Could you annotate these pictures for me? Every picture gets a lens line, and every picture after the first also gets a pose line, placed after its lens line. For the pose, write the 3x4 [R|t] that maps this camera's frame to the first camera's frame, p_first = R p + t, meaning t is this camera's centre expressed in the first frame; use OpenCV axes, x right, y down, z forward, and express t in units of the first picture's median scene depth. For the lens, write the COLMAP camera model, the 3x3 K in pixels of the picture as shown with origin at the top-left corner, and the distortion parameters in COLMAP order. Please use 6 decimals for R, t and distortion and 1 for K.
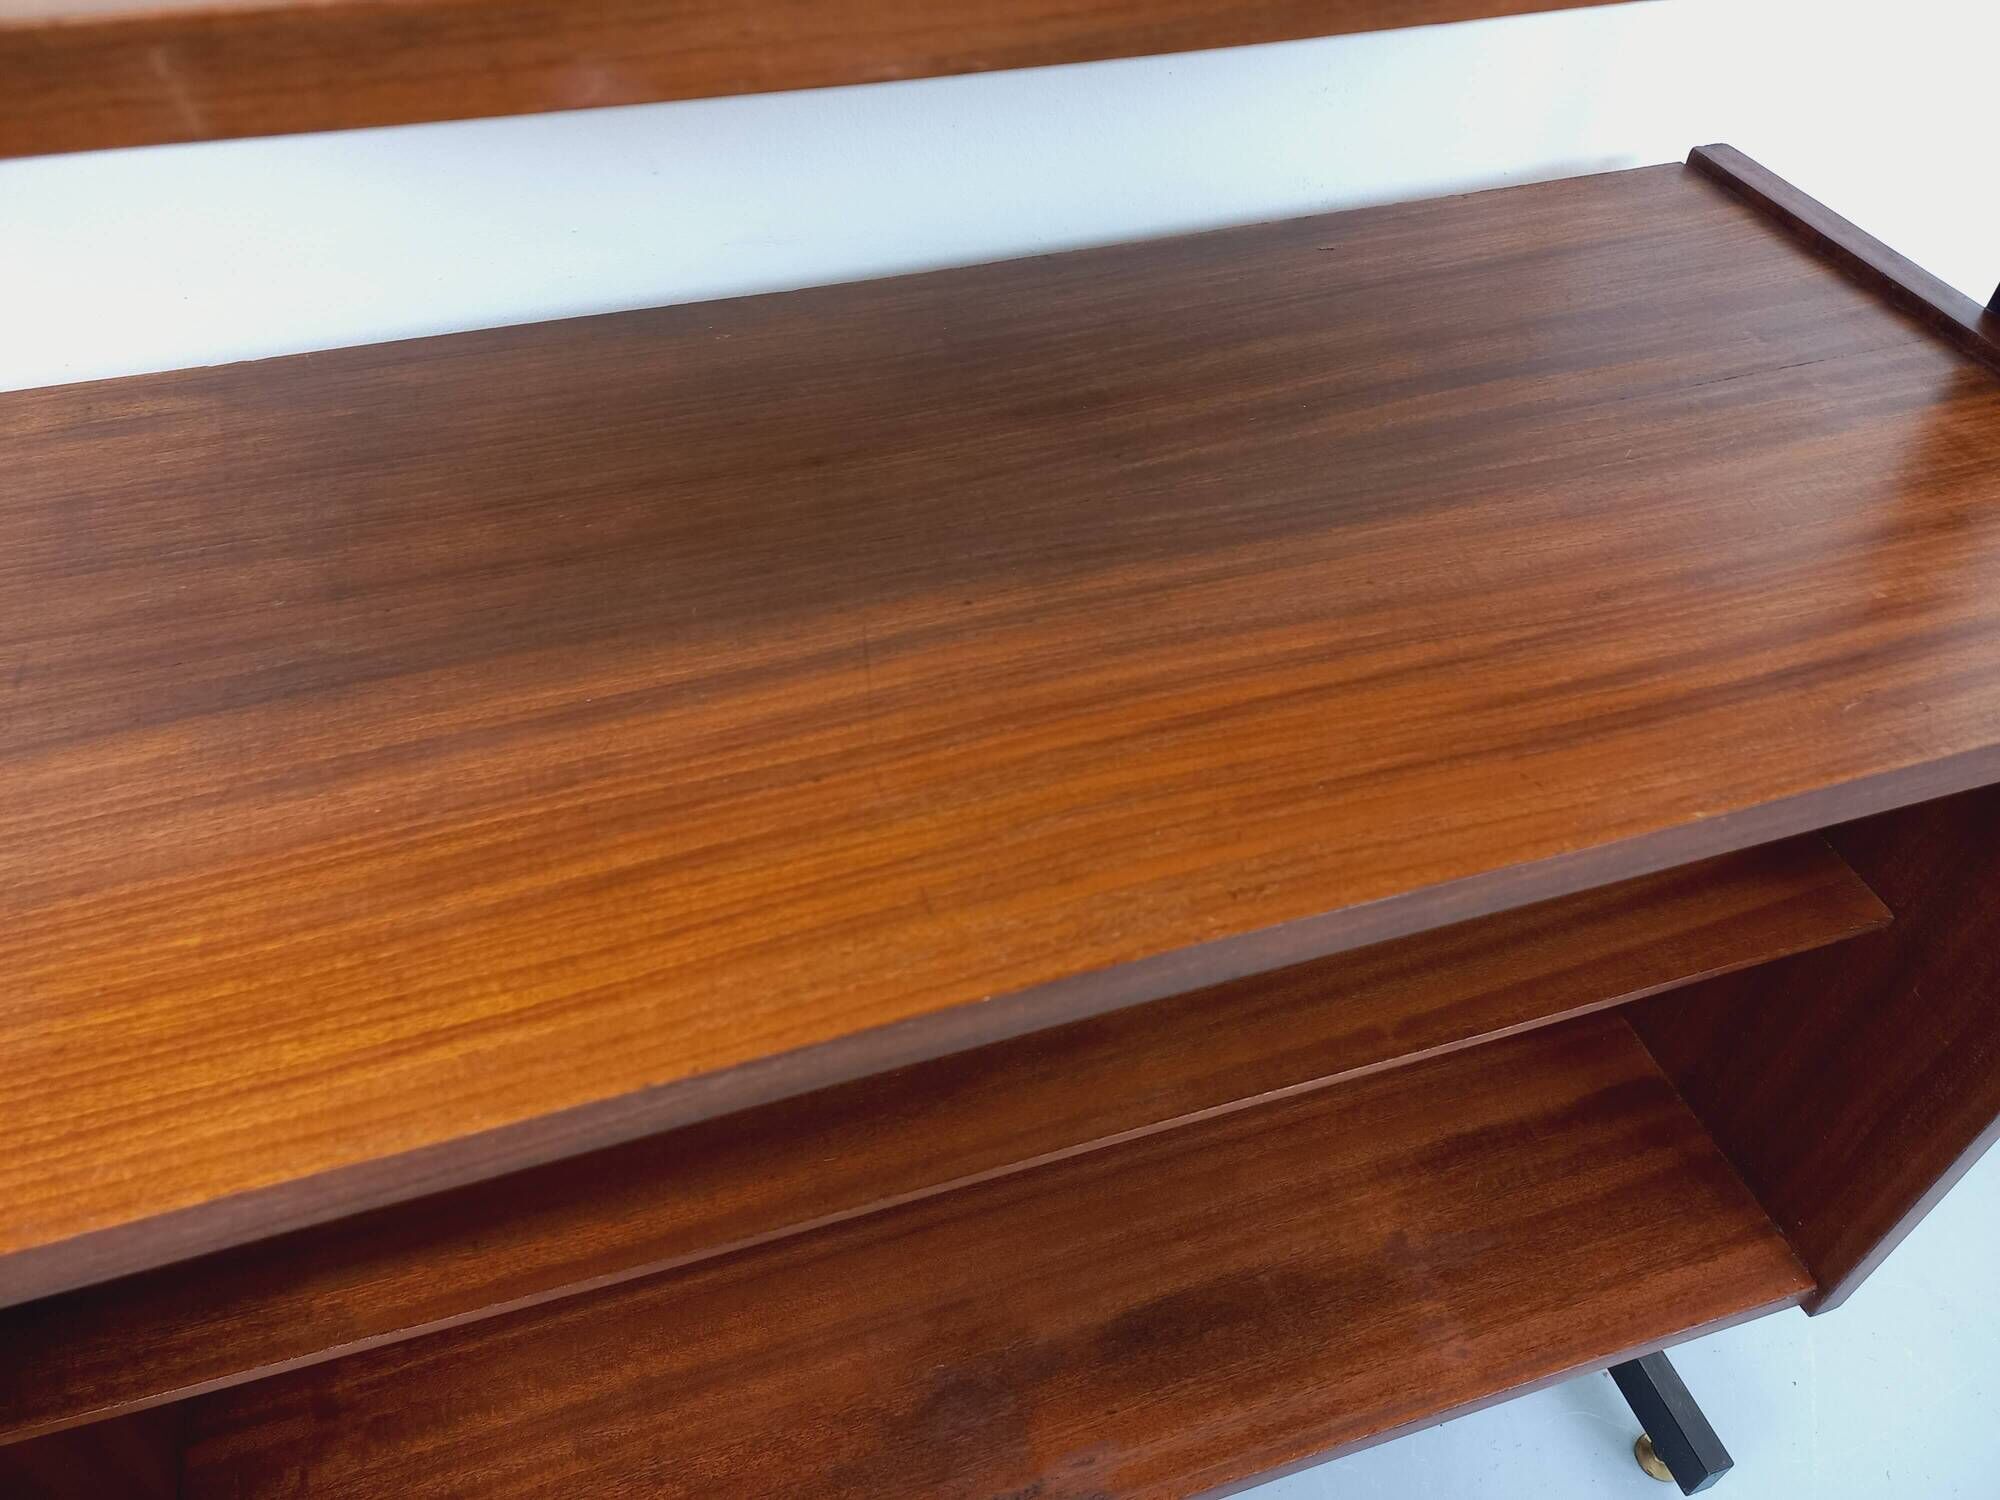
lens RADIAL K [[1424.0, 0, 1000.0], [0, 1424.0, 750.0], [0, 0, 1]] dist [0.050108, 0.002950]
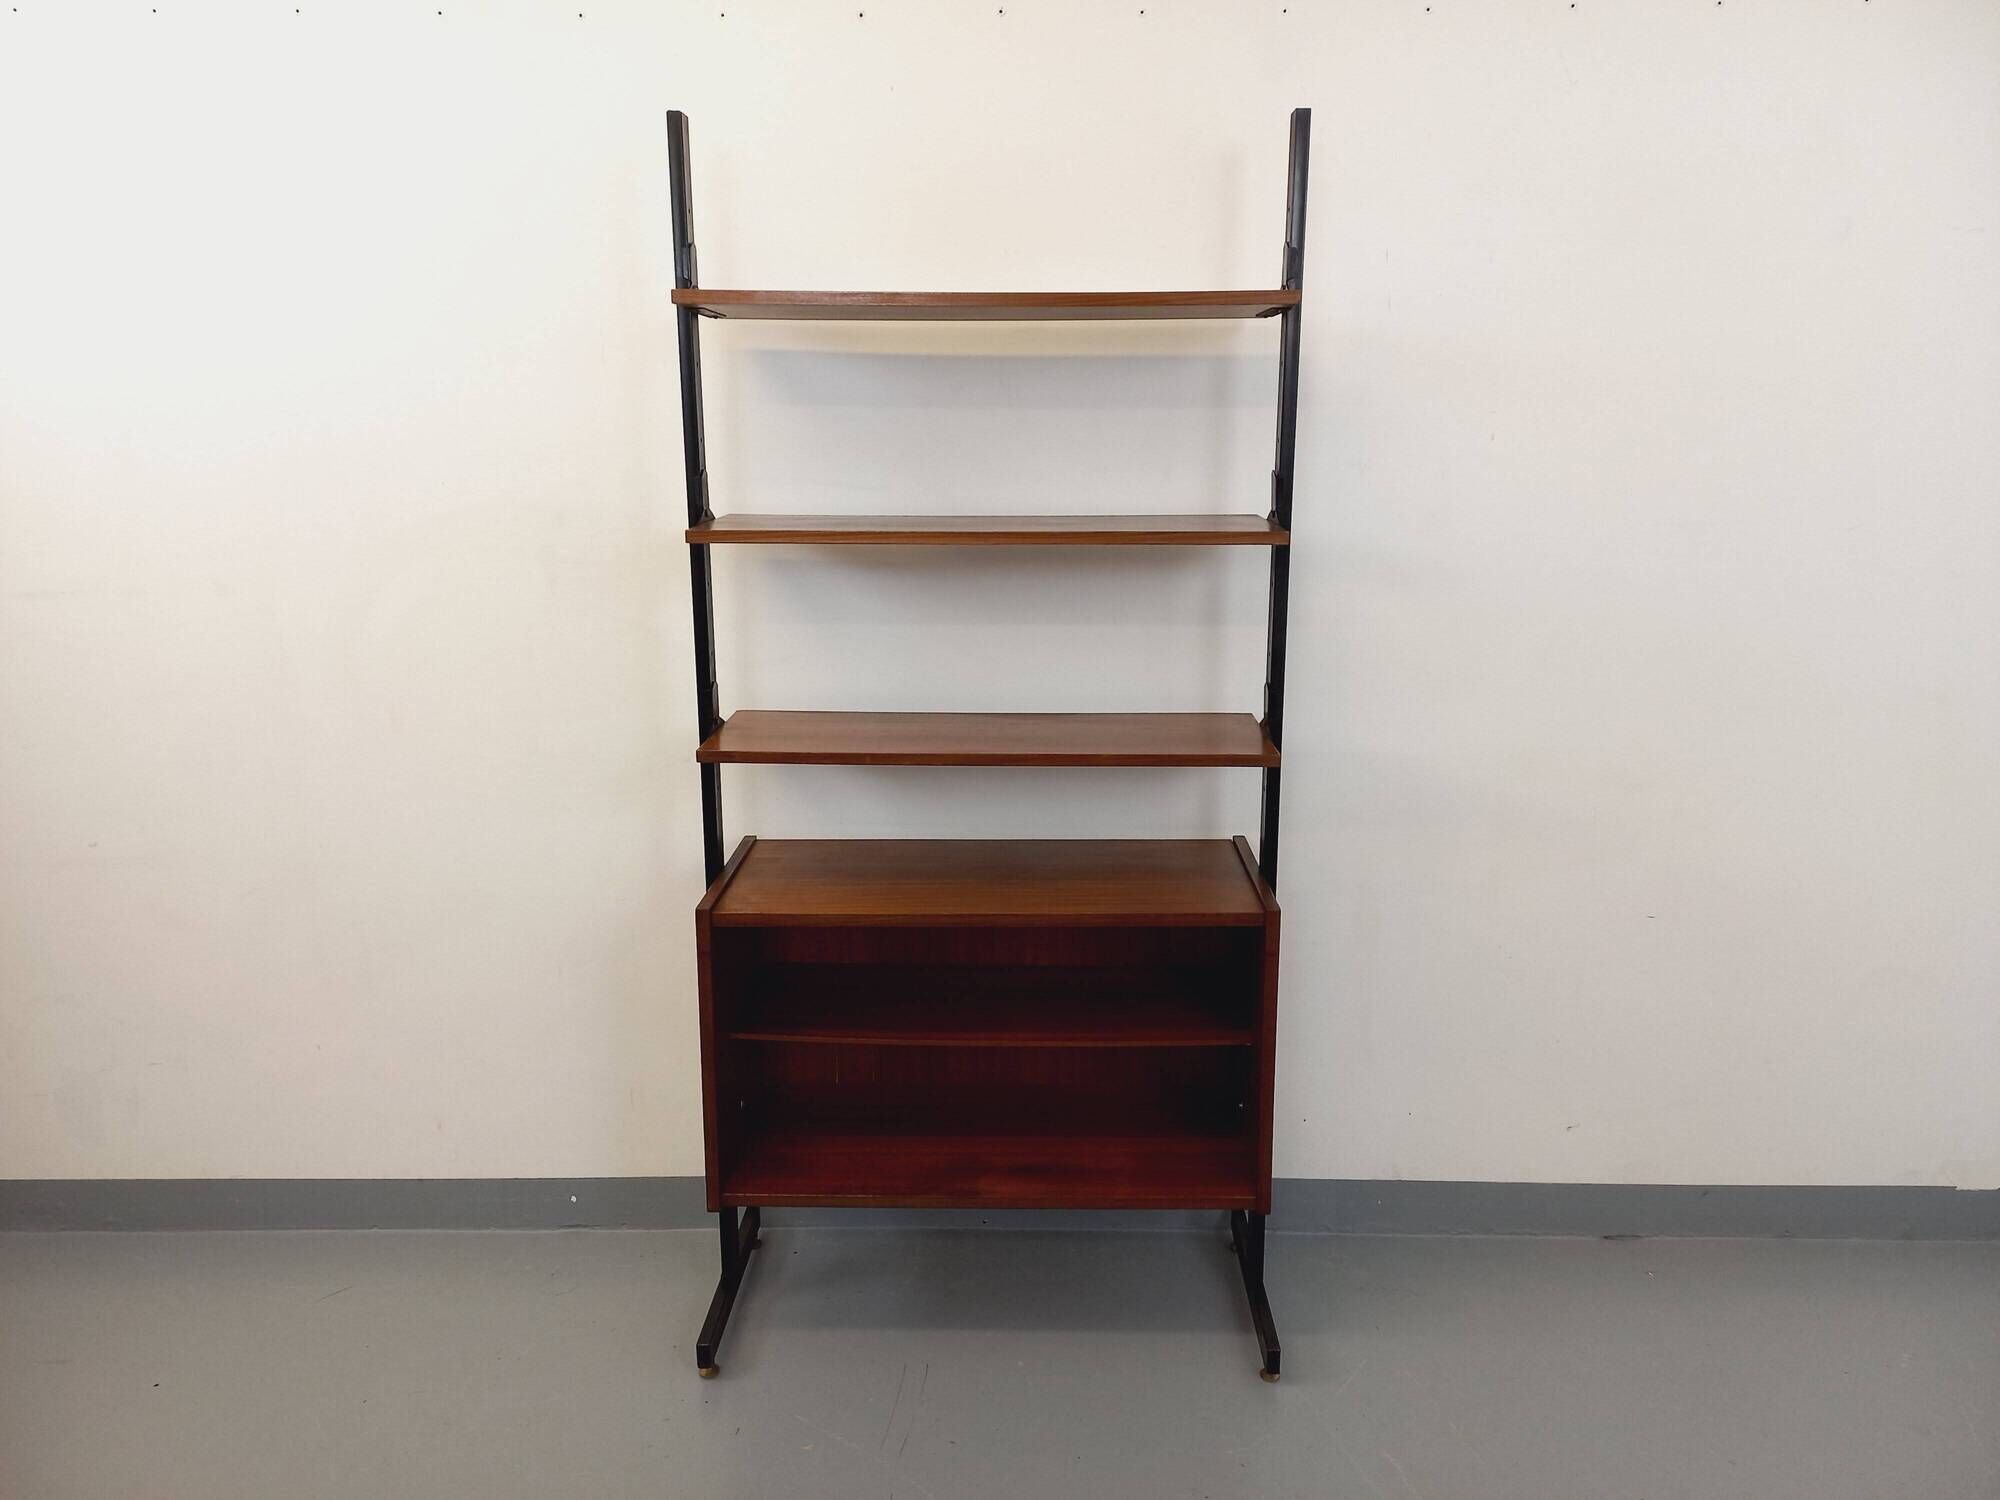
lens RADIAL K [[1492.0, 0, 1008.2], [0, 1492.0, 753.7], [0, 0, 1]] dist [0.076700, -0.000404]
pose [[0.948790, 0.058611, -0.310422, 1.028581], [-0.212799, 0.844830, -0.490897, 1.270842], [0.233482, 0.531815, 0.814038, -2.125449]]
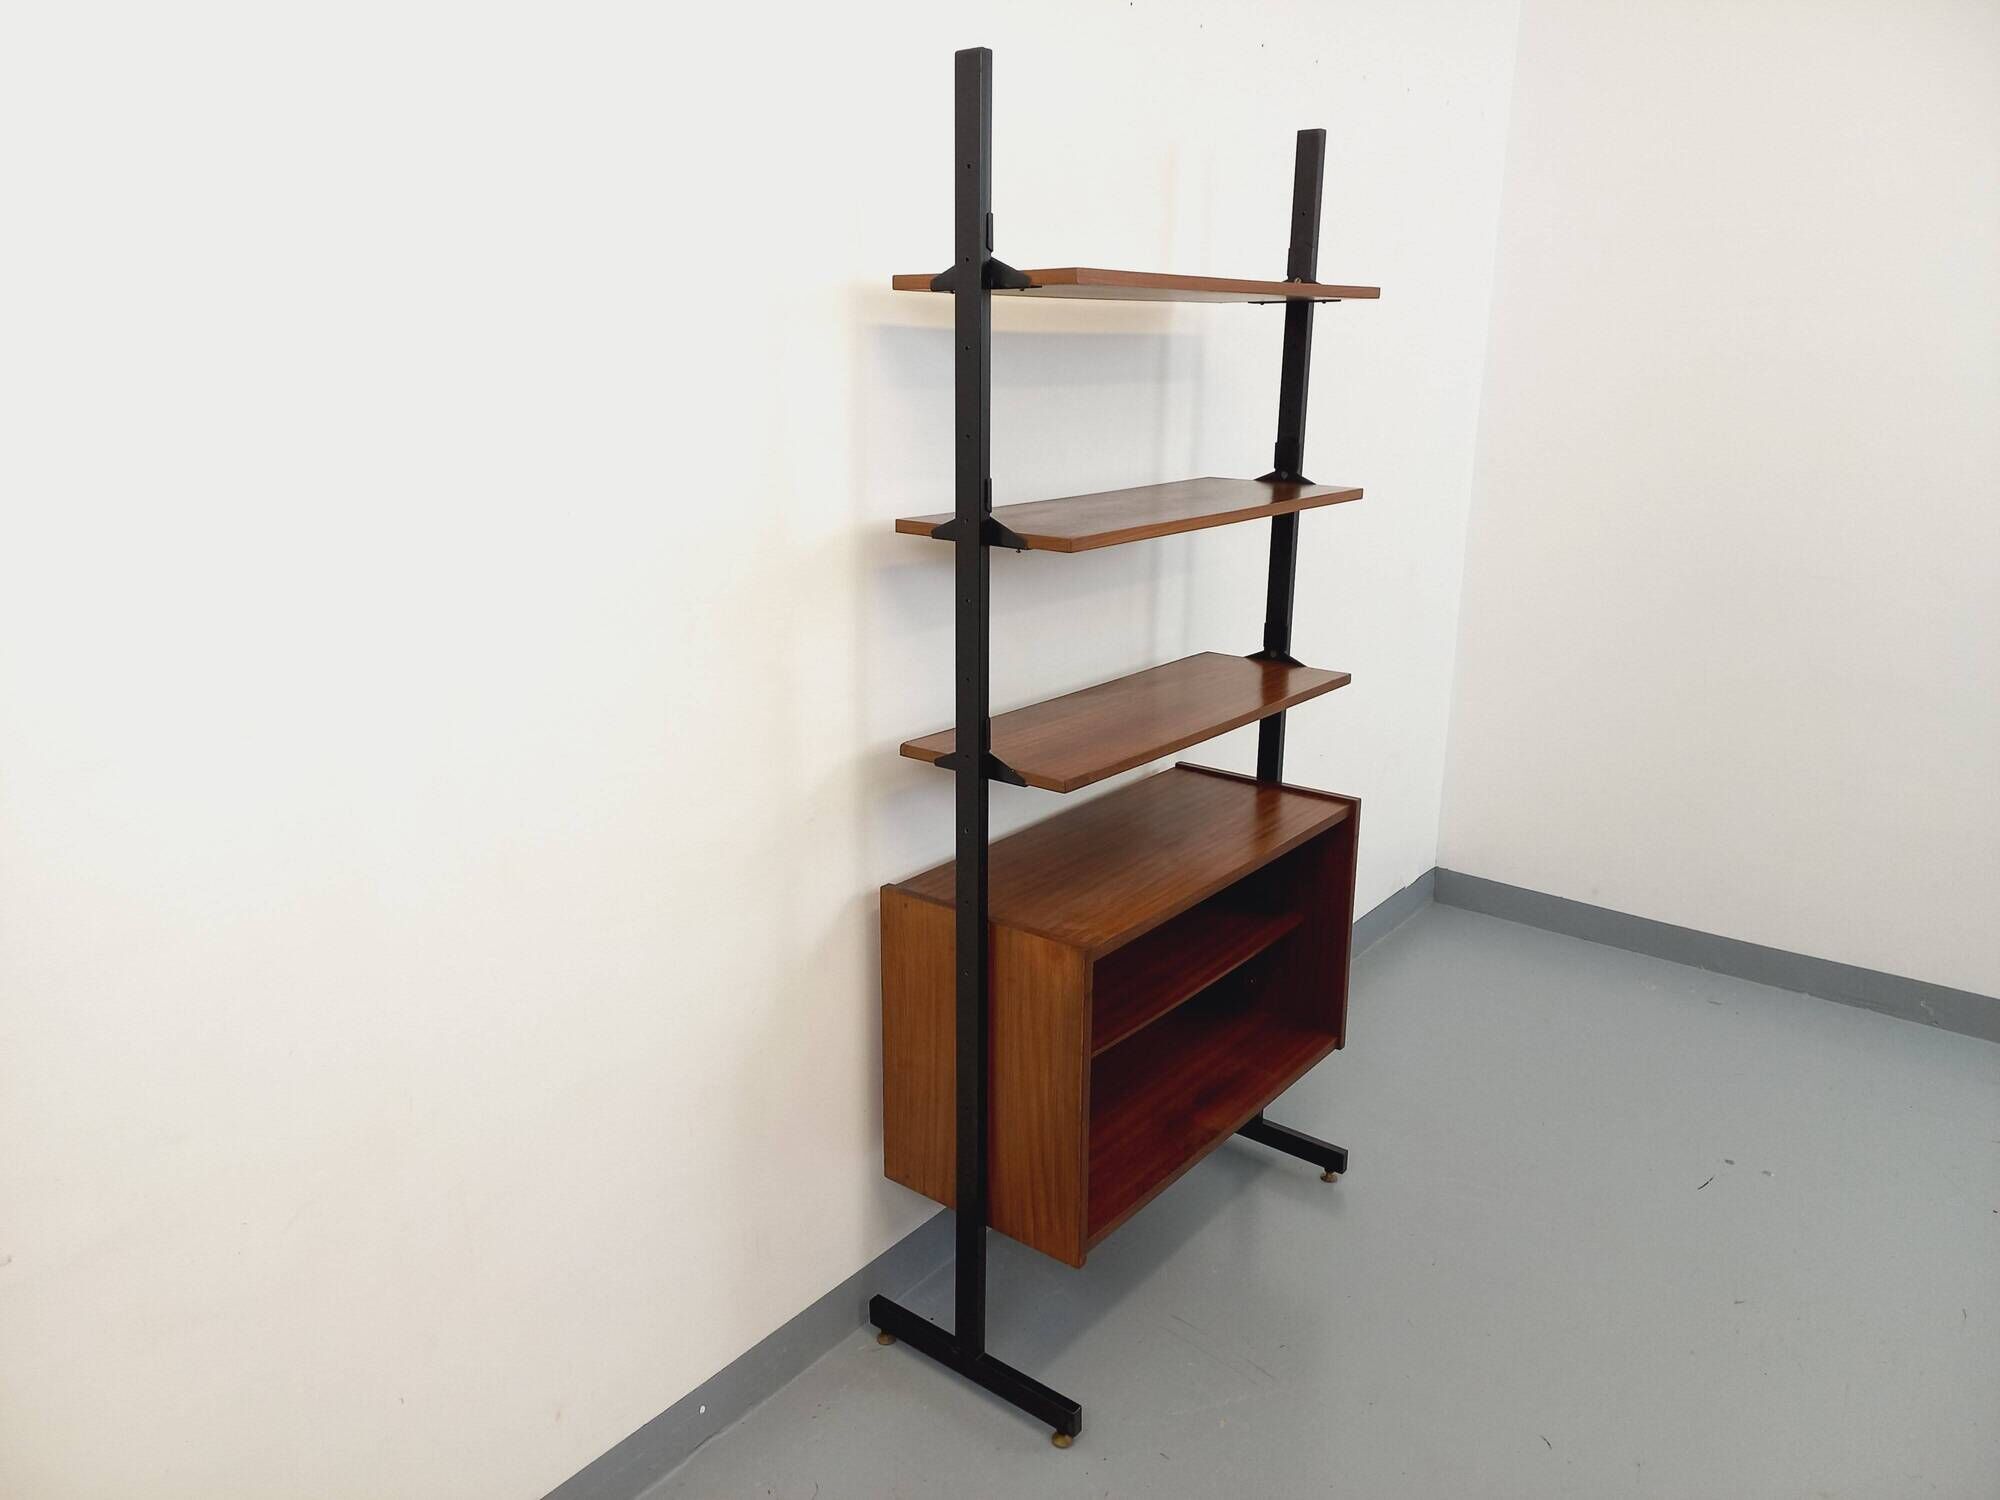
lens RADIAL K [[1442.1, 0, 1011.3], [0, 1442.1, 743.8], [0, 0, 1]] dist [0.058380, -0.003944]
pose [[0.823996, -0.161956, 0.542956, -1.979779], [0.404810, 0.838762, -0.364153, 0.778152], [-0.396434, 0.519854, 0.756698, -1.796316]]
